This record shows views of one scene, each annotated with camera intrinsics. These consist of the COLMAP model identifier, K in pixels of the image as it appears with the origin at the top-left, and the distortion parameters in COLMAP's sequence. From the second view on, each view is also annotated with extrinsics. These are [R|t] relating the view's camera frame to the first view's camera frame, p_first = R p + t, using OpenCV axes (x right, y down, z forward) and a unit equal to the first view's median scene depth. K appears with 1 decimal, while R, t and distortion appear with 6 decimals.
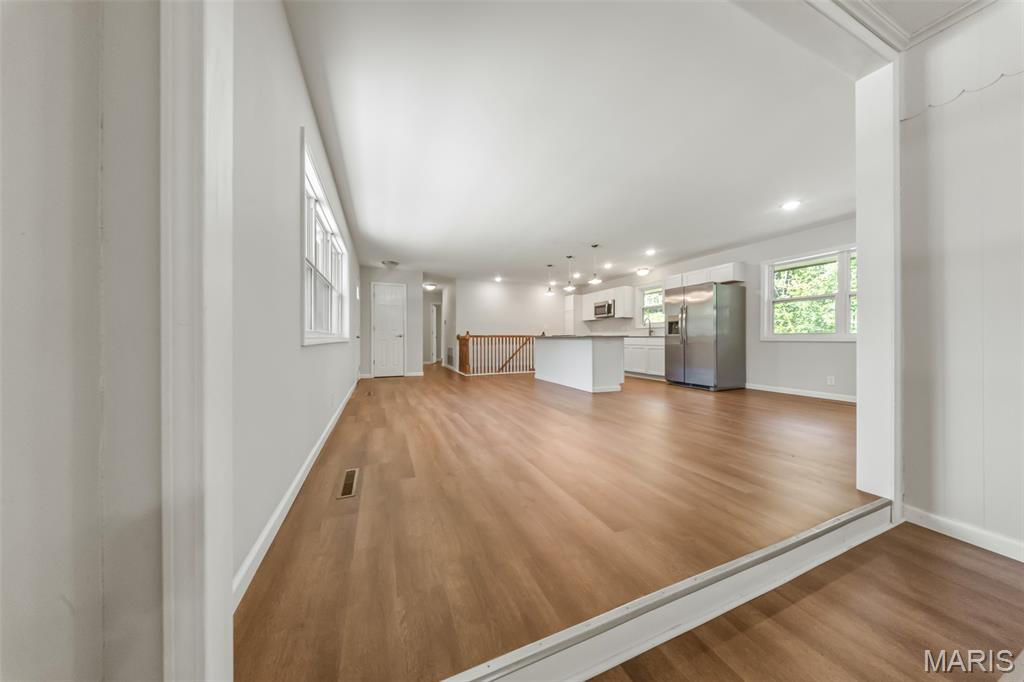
lens RADIAL K [[307.1, 0, 507.1], [0, 307.1, 336.5], [0, 0, 1]] dist [0.009383, -0.000094]
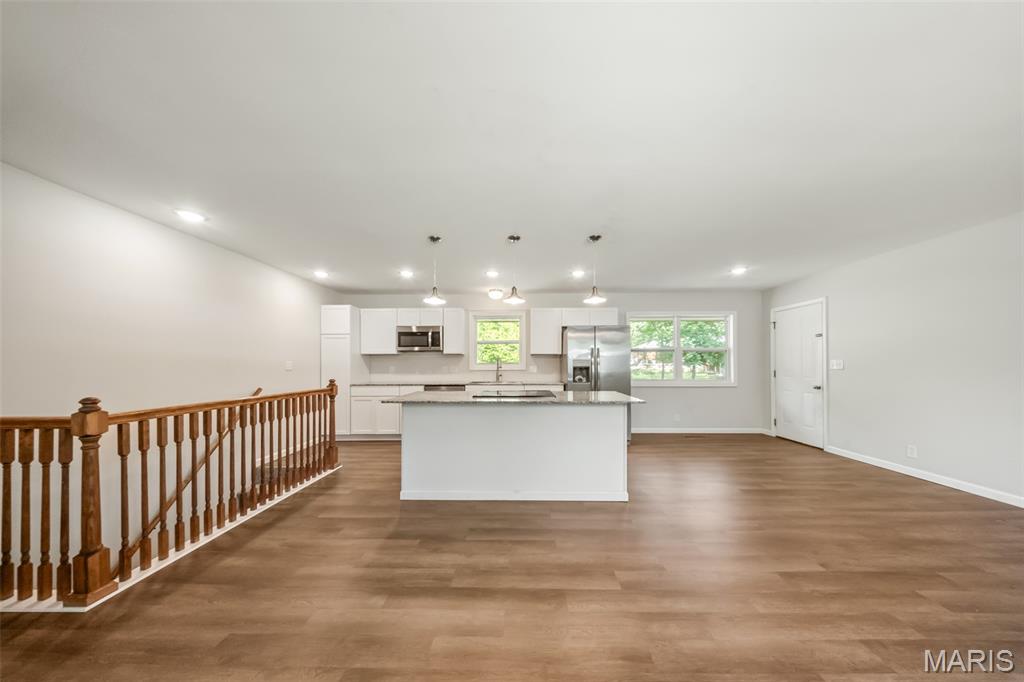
lens RADIAL K [[298.6, 0, 512.8], [0, 298.6, 365.6], [0, 0, 1]] dist [0.000011, -0.000019]
pose [[0.389268, 0.004023, 0.921116, -0.194854], [-0.003543, 0.999990, -0.002870, -0.036645], [-0.921118, -0.002146, 0.389279, 0.657166]]
